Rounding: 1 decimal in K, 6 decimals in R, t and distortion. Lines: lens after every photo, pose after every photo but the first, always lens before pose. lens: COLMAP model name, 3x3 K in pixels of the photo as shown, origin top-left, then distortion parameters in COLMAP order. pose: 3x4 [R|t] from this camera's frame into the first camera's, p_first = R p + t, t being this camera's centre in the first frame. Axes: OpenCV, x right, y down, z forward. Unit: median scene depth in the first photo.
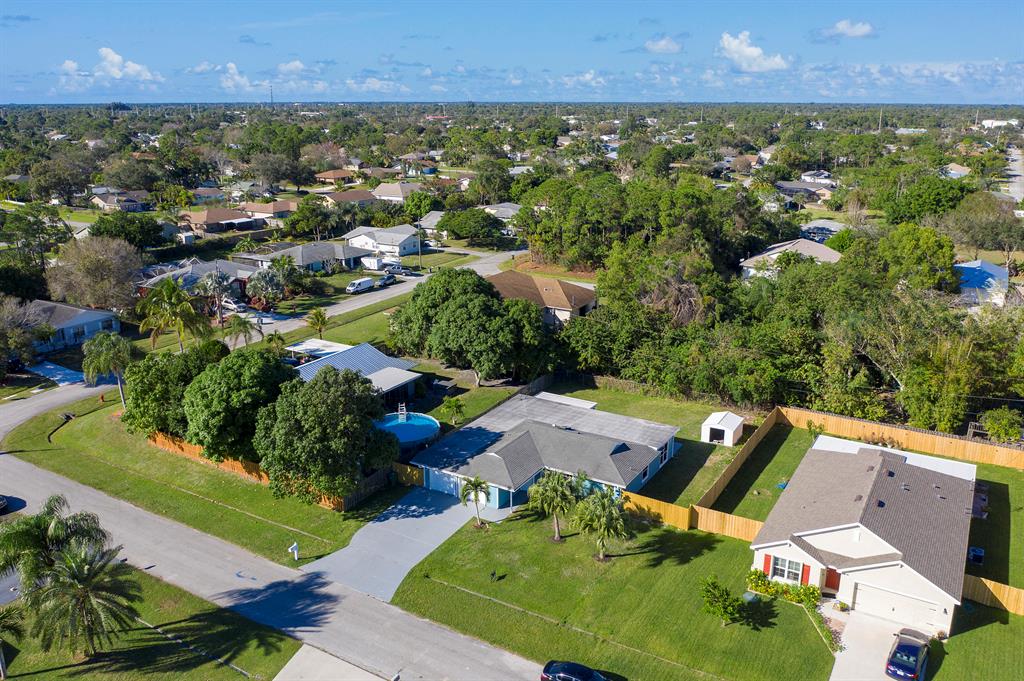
lens RADIAL K [[842.0, 0, 517.2], [0, 842.0, 353.9], [0, 0, 1]] dist [-0.022789, 0.001098]
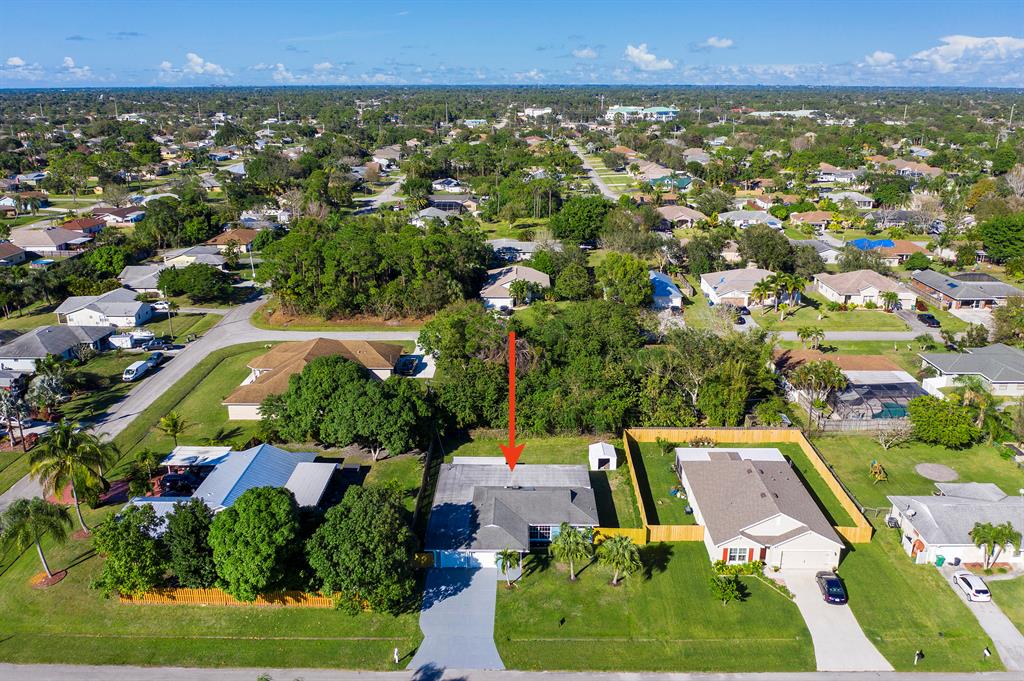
lens RADIAL K [[860.5, 0, 512.0], [0, 860.5, 340.5], [0, 0, 1]] dist [-0.027787, -0.003238]
pose [[0.856720, -0.155396, 0.491816, -0.516683], [0.146824, 0.987561, 0.056275, -0.189432], [-0.494443, 0.023999, 0.868879, -0.087506]]
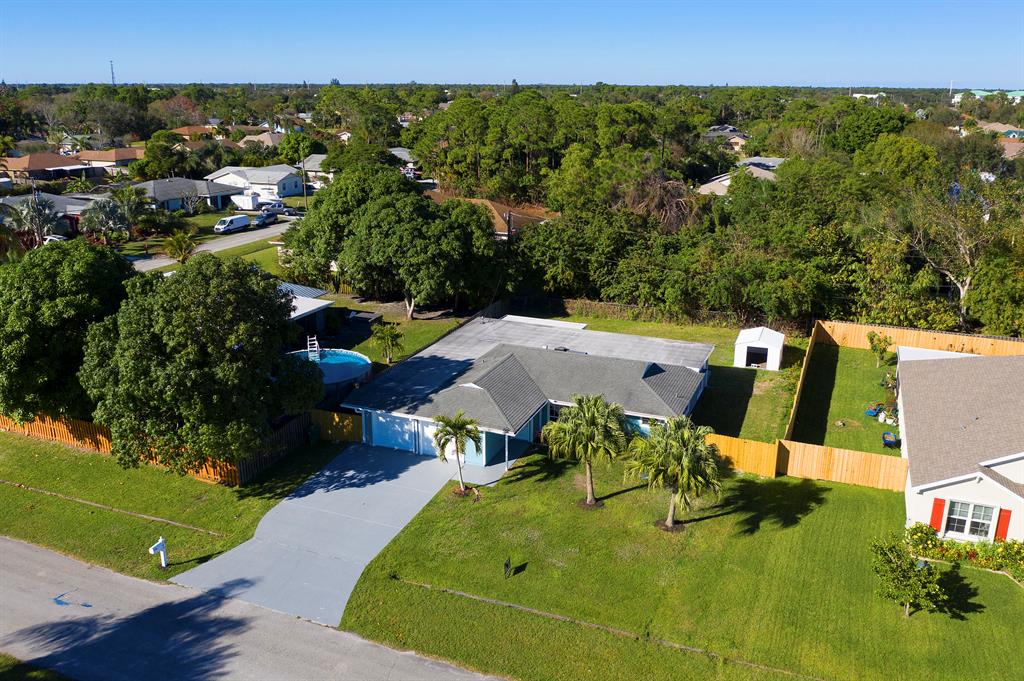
lens RADIAL K [[842.0, 0, 517.2], [0, 842.0, 353.9], [0, 0, 1]] dist [-0.022789, 0.001098]
pose [[0.987434, -0.039797, 0.152937, -0.083396], [0.039419, 0.999208, 0.005503, 0.083952], [-0.153035, 0.000594, 0.988221, 0.312246]]
